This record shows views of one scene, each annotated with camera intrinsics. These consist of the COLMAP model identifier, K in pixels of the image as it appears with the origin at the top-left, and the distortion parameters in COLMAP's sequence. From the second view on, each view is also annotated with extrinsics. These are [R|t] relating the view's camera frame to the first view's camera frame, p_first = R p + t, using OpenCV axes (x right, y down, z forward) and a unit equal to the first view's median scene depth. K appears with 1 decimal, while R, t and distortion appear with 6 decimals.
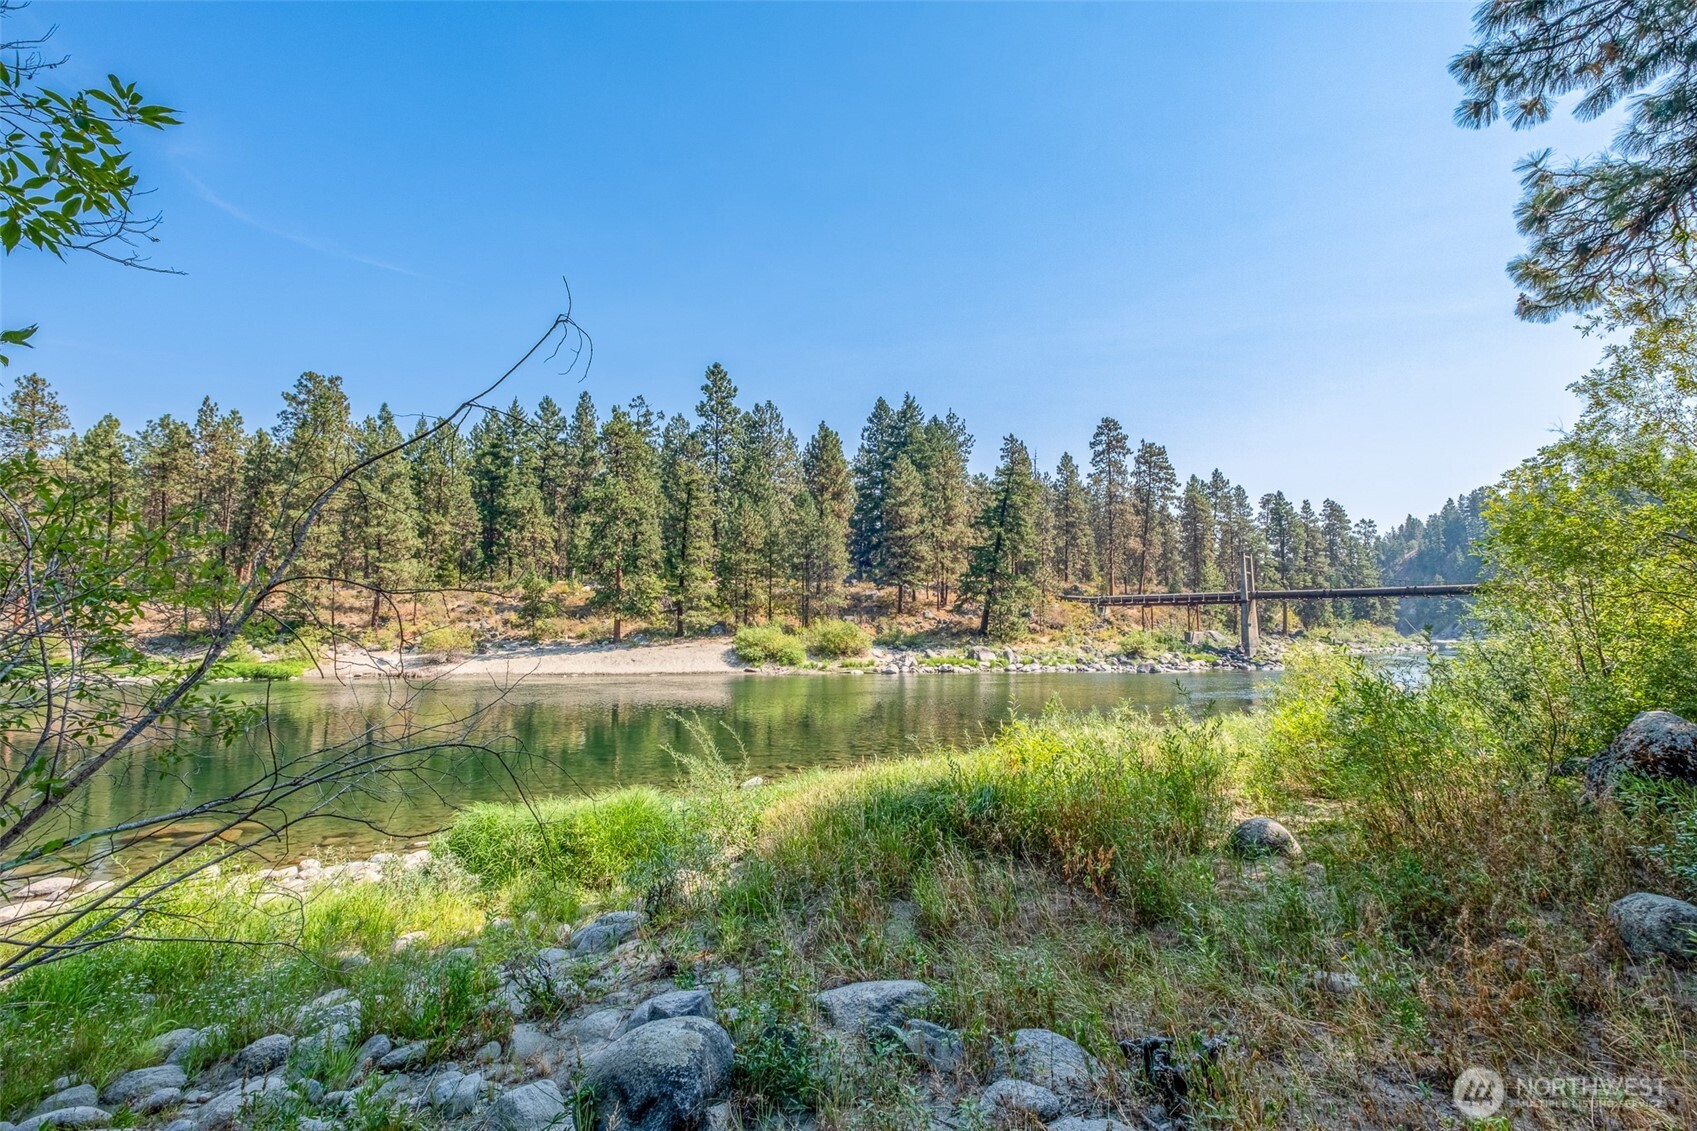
lens RADIAL K [[737.1, 0, 845.3], [0, 737.1, 553.9], [0, 0, 1]] dist [-0.005572, -0.000690]
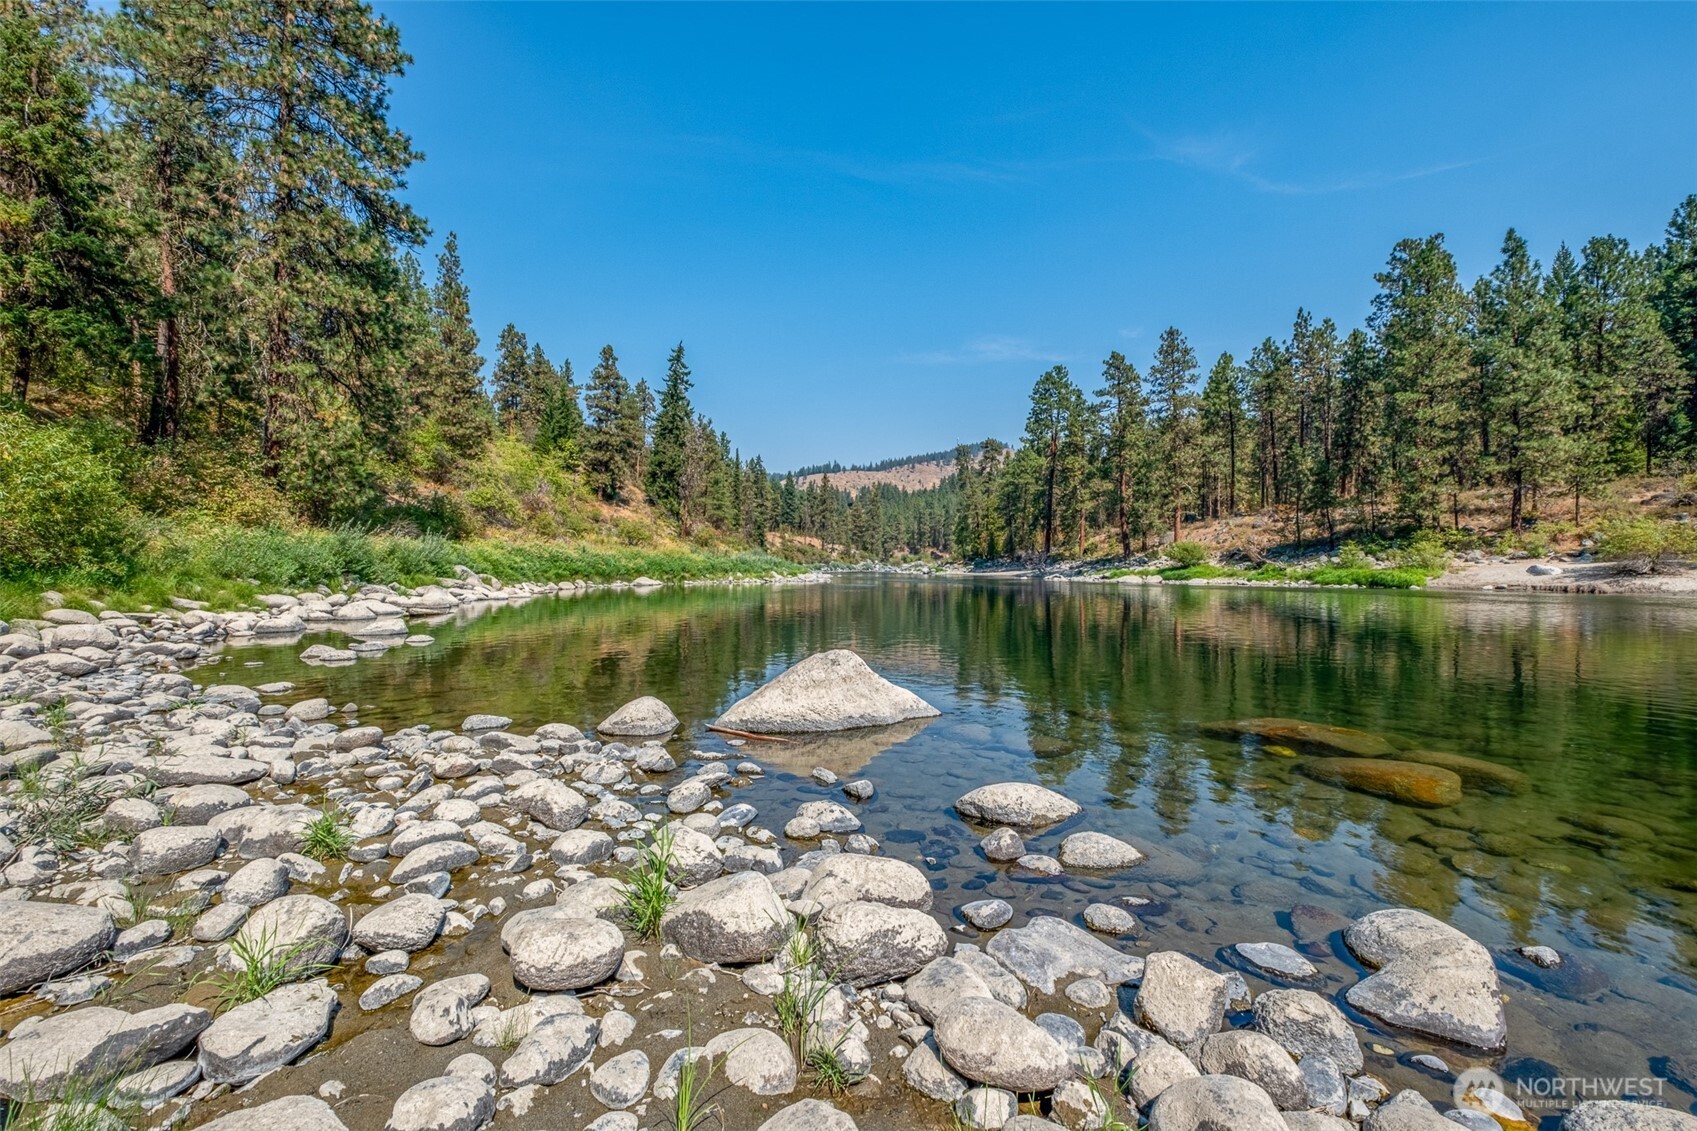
lens RADIAL K [[737.1, 0, 849.5], [0, 737.1, 563.8], [0, 0, 1]] dist [-0.005572, -0.000690]
pose [[0.286116, 0.004546, -0.958184, -0.105434], [0.092939, 0.995142, 0.032473, 0.044205], [0.953677, -0.098343, 0.284303, 0.117952]]
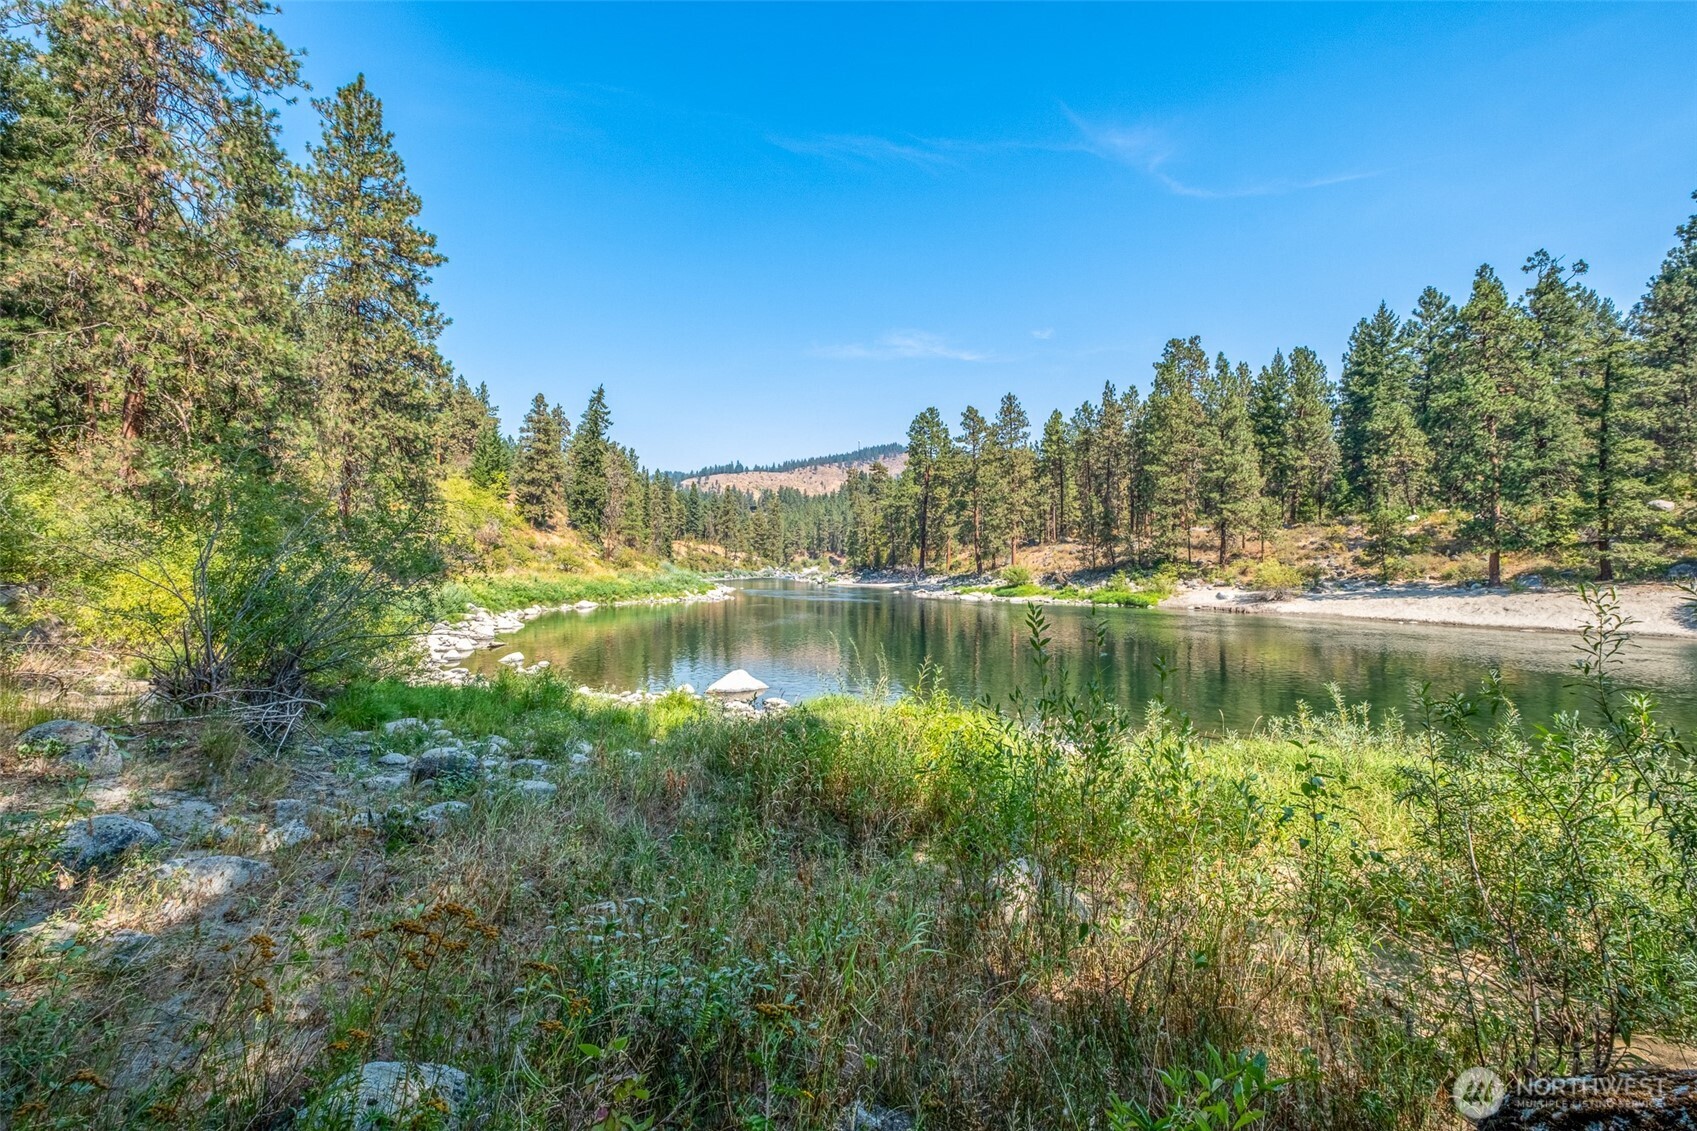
lens RADIAL K [[737.1, 0, 847.9], [0, 737.1, 557.9], [0, 0, 1]] dist [-0.005572, -0.000690]
pose [[0.407168, -0.001203, -0.913353, 0.115026], [0.086941, 0.995509, 0.037447, 0.002039], [0.909206, -0.094655, 0.405444, 0.059796]]
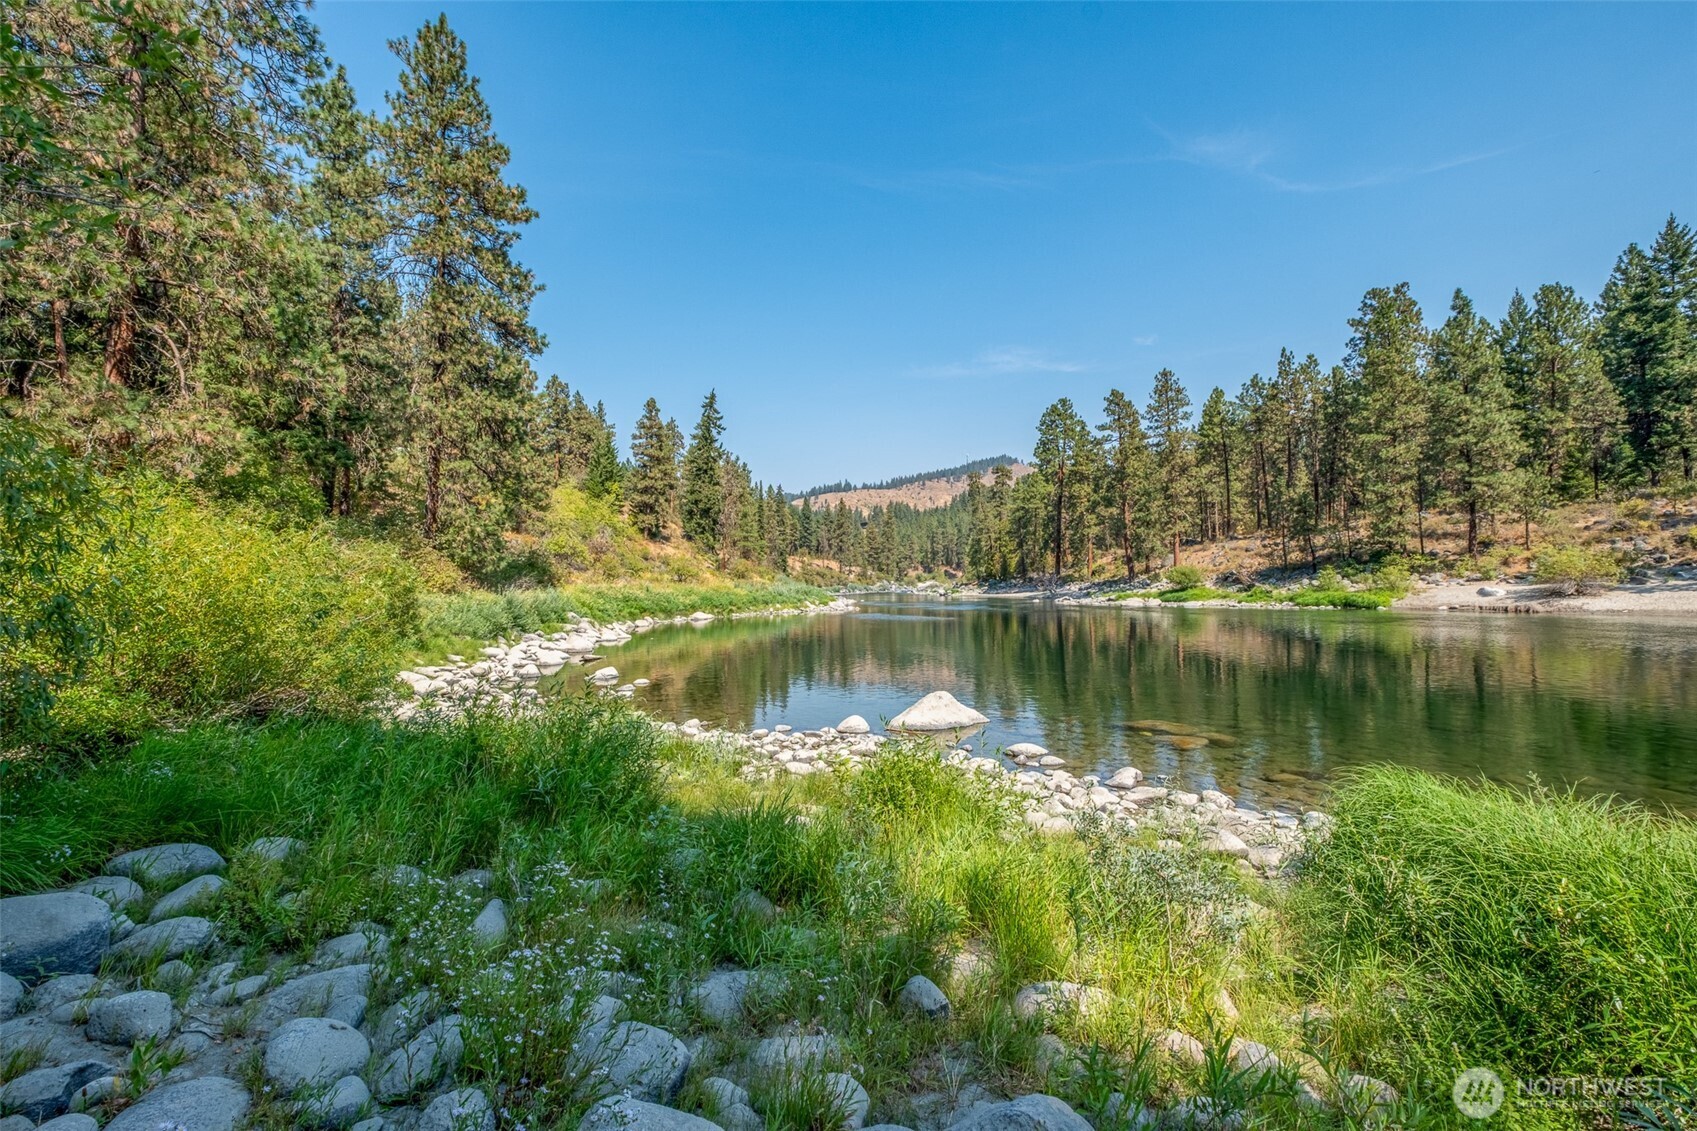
lens RADIAL K [[737.1, 0, 849.1], [0, 737.1, 561.2], [0, 0, 1]] dist [-0.005572, -0.000690]
pose [[0.269807, -0.027597, -0.962519, -0.014884], [0.114836, 0.993377, 0.003708, 0.020886], [0.956042, -0.111533, 0.271189, 0.070957]]
